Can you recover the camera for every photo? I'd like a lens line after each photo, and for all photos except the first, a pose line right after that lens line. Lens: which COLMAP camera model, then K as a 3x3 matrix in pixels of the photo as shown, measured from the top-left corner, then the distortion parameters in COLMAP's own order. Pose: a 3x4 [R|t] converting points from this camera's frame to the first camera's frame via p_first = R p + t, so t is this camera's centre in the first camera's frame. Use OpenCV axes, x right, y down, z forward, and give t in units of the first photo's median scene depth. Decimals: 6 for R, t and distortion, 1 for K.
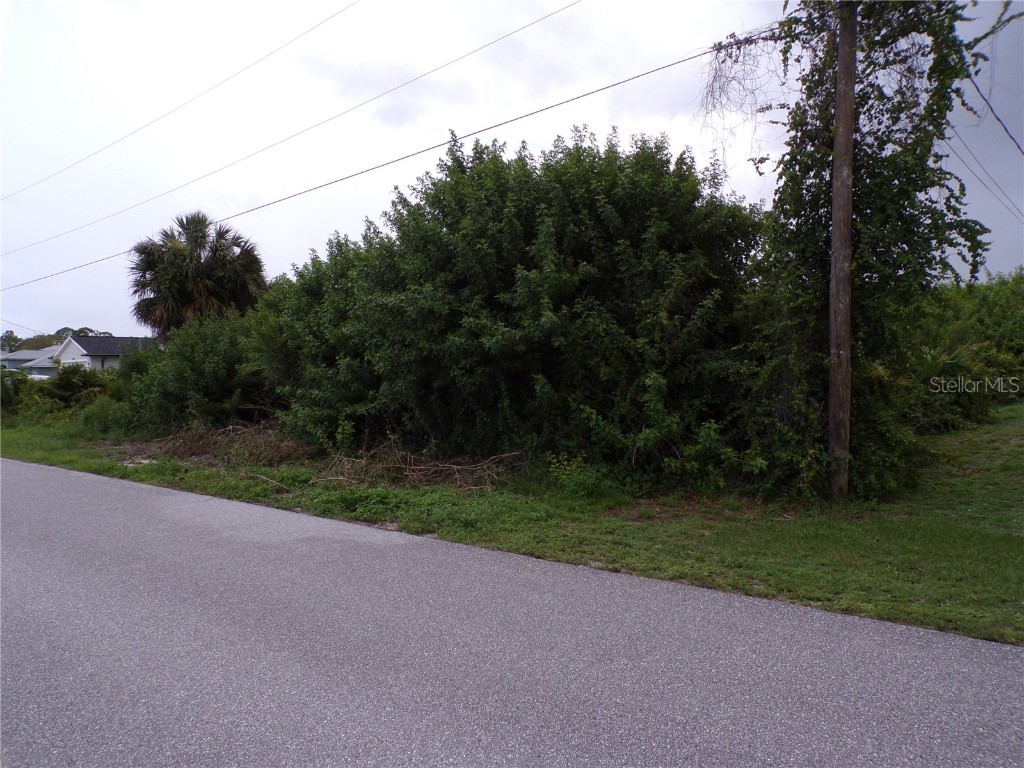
lens RADIAL K [[708.4, 0, 511.2], [0, 708.4, 380.7], [0, 0, 1]] dist [0.007494, 0.004559]
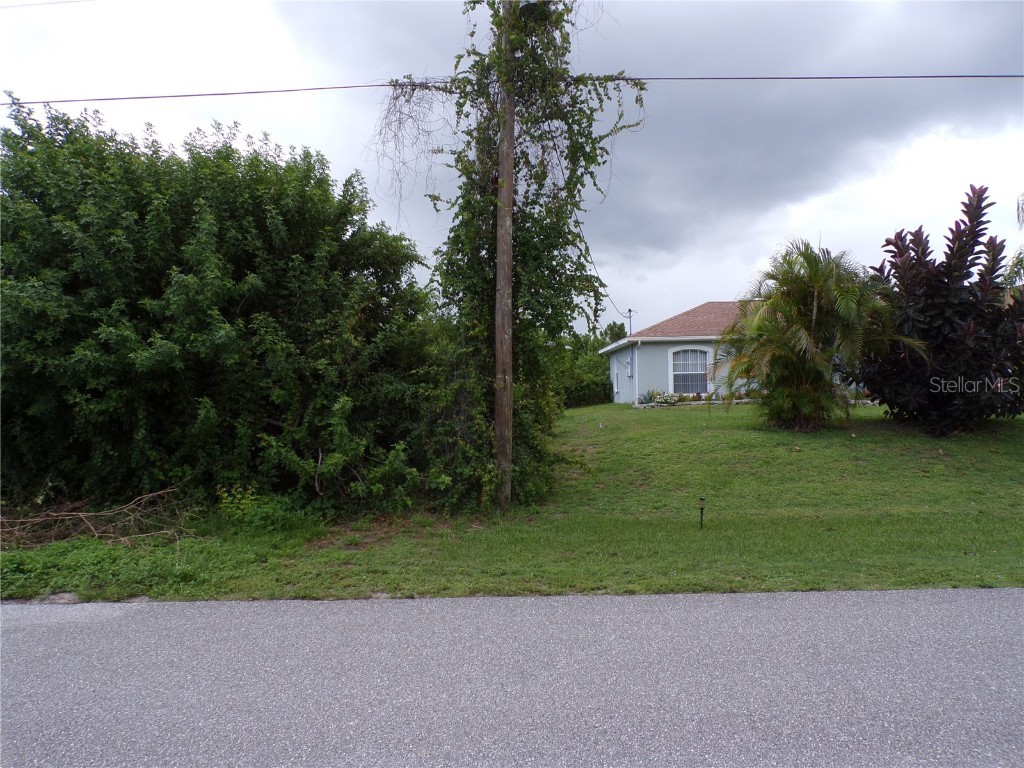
lens RADIAL K [[708.4, 0, 511.2], [0, 708.4, 380.7], [0, 0, 1]] dist [0.007494, 0.004559]
pose [[0.783535, 0.016420, 0.621131, -0.225733], [0.006753, 0.999367, -0.034937, 0.005005], [-0.621311, 0.031569, 0.782928, 0.095357]]
